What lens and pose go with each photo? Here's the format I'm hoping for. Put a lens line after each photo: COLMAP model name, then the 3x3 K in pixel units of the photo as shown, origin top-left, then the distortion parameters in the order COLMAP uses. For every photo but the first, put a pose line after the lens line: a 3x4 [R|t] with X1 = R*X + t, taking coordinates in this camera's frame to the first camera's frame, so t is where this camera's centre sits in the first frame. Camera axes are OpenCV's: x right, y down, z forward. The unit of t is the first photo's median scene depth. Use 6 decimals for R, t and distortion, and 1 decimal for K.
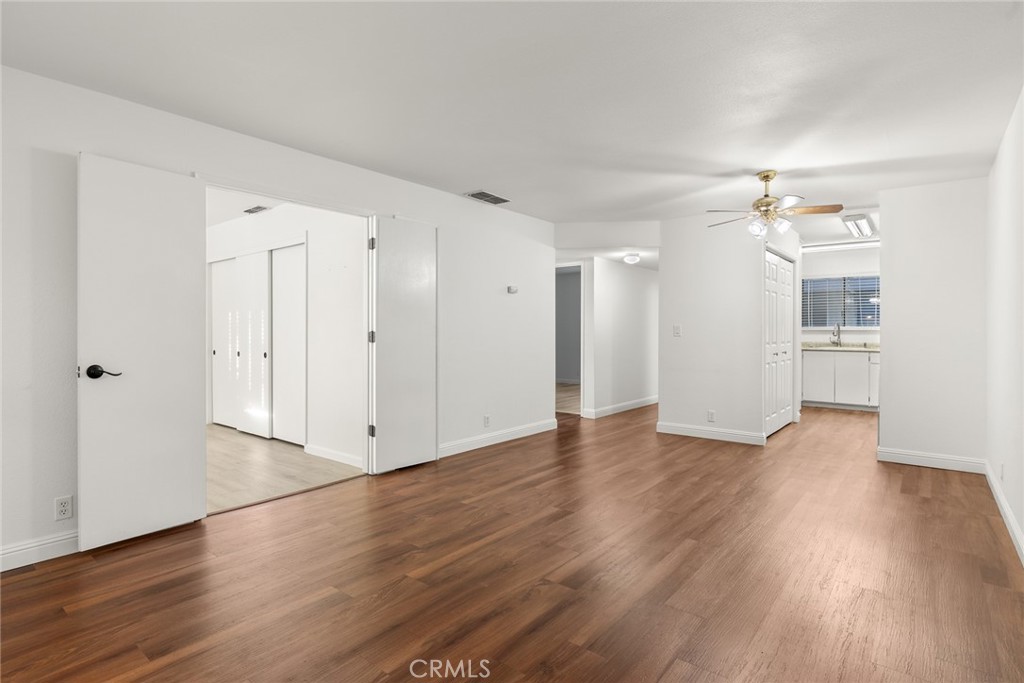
lens RADIAL K [[518.7, 0, 520.9], [0, 518.7, 334.3], [0, 0, 1]] dist [-0.001244, -0.000439]
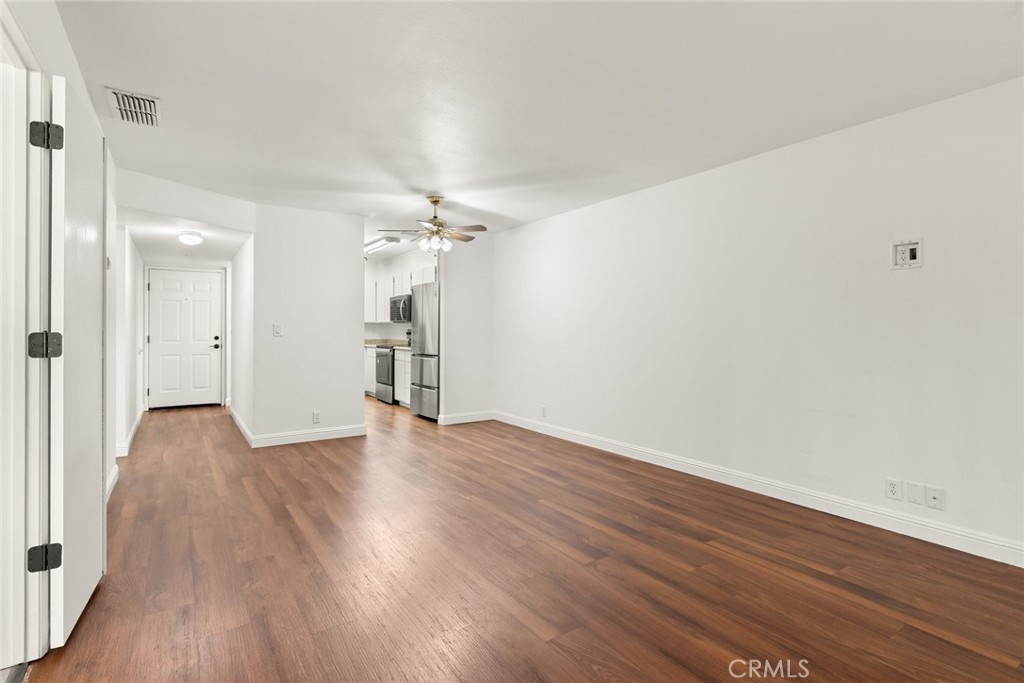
lens RADIAL K [[497.5, 0, 519.2], [0, 497.5, 334.8], [0, 0, 1]] dist [-0.005915, -0.000428]
pose [[0.292843, -0.008805, 0.956120, -0.647796], [0.002582, 0.999961, 0.008418, -0.007654], [-0.956157, 0.000004, 0.292855, 0.554007]]
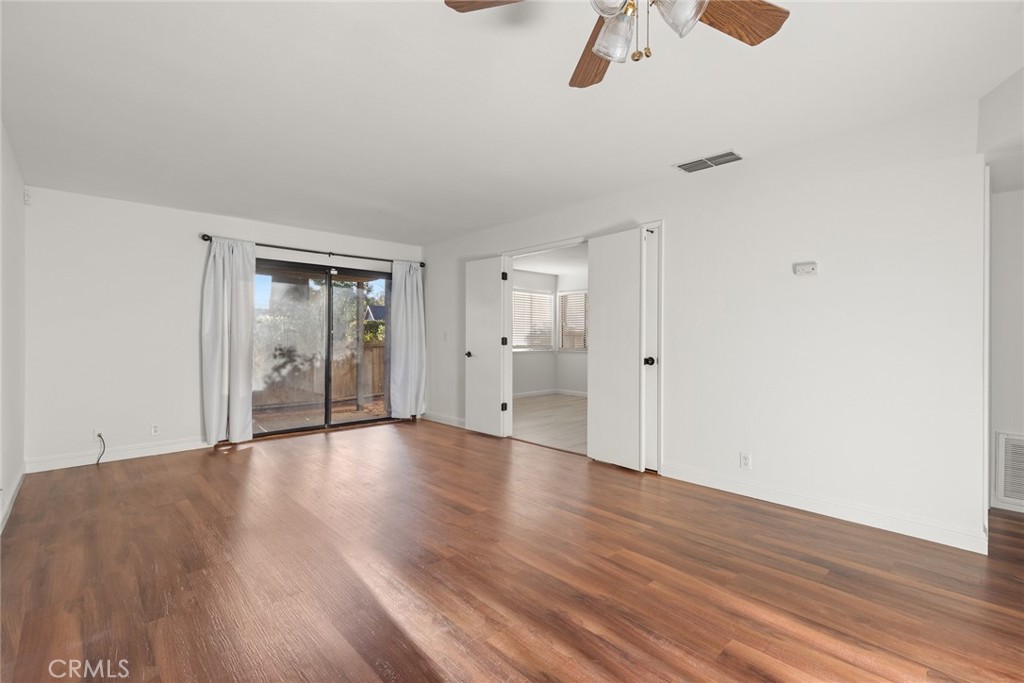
lens RADIAL K [[467.3, 0, 511.8], [0, 467.3, 333.2], [0, 0, 1]] dist [0.005021, -0.001340]
pose [[-0.156545, -0.009536, -0.987625, 0.905202], [-0.005189, 0.999948, -0.008833, -0.004102], [0.987657, 0.003742, -0.156587, 1.118933]]
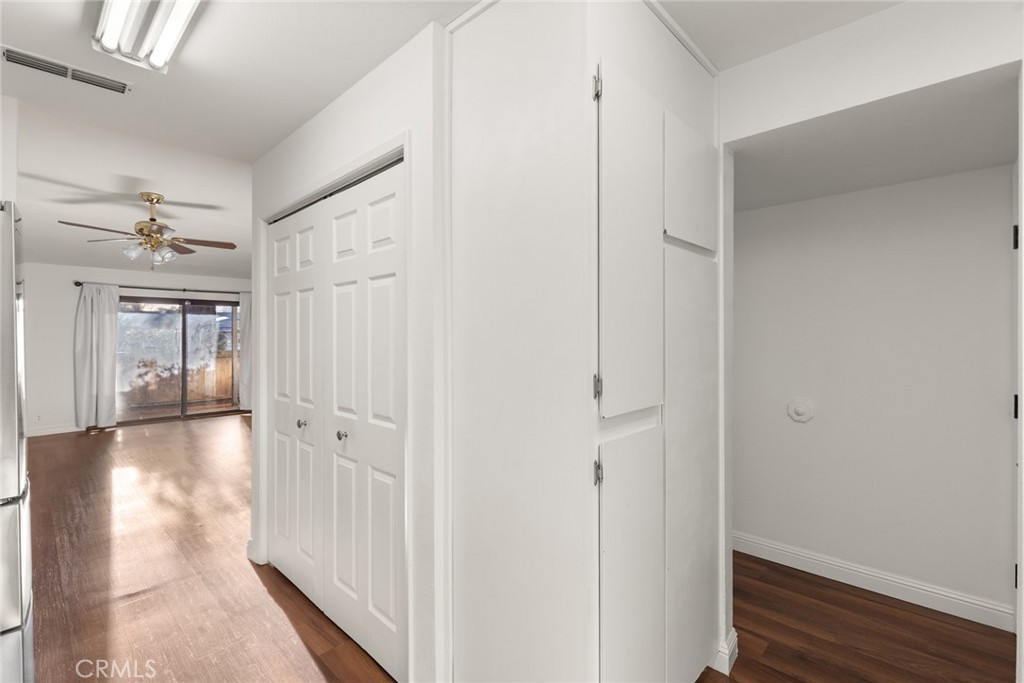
lens RADIAL K [[467.3, 0, 511.9], [0, 467.3, 337.2], [0, 0, 1]] dist [0.005021, -0.001340]
pose [[-0.061615, -0.016298, -0.997967, 1.489224], [0.027346, 0.999464, -0.018010, 0.012371], [0.997725, -0.028400, -0.061136, 1.889886]]
